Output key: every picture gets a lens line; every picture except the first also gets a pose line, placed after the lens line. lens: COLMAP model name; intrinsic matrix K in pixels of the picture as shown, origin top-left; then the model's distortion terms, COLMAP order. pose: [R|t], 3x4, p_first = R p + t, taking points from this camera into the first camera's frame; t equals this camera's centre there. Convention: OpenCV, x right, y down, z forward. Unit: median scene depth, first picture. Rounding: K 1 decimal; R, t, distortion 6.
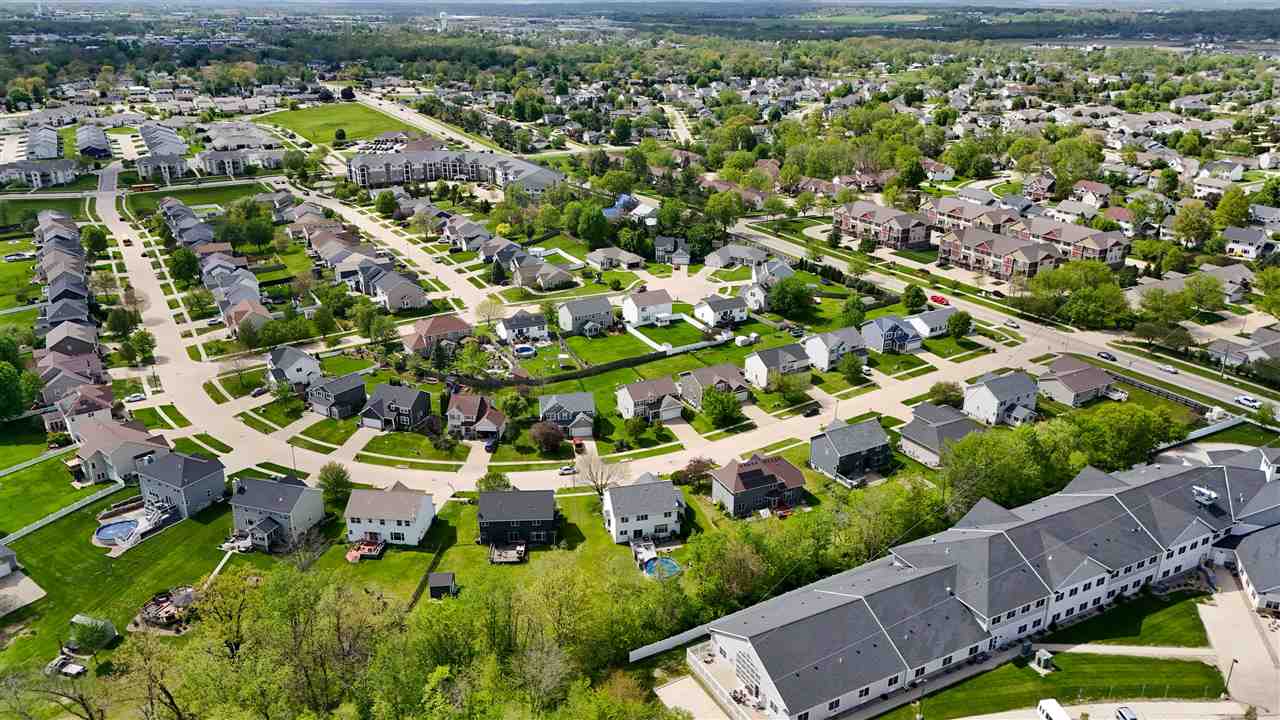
lens RADIAL K [[945.0, 0, 640.0], [0, 945.0, 360.0], [0, 0, 1]] dist [0.060830, -0.059042]
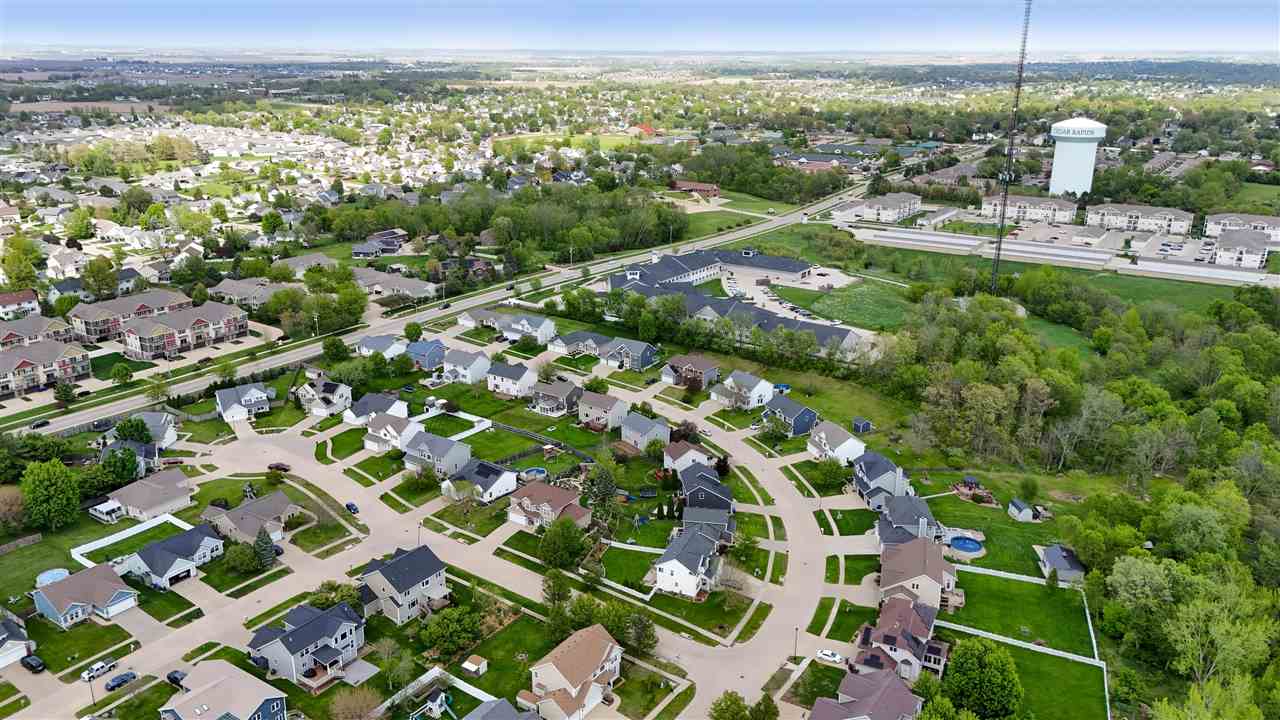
lens RADIAL K [[945.0, 0, 640.0], [0, 945.0, 360.0], [0, 0, 1]] dist [0.060830, -0.059042]
pose [[-0.432313, -0.287729, 0.854586, -0.871577], [0.314928, 0.839869, 0.442087, -0.453286], [-0.844942, 0.460253, -0.272472, 1.023279]]
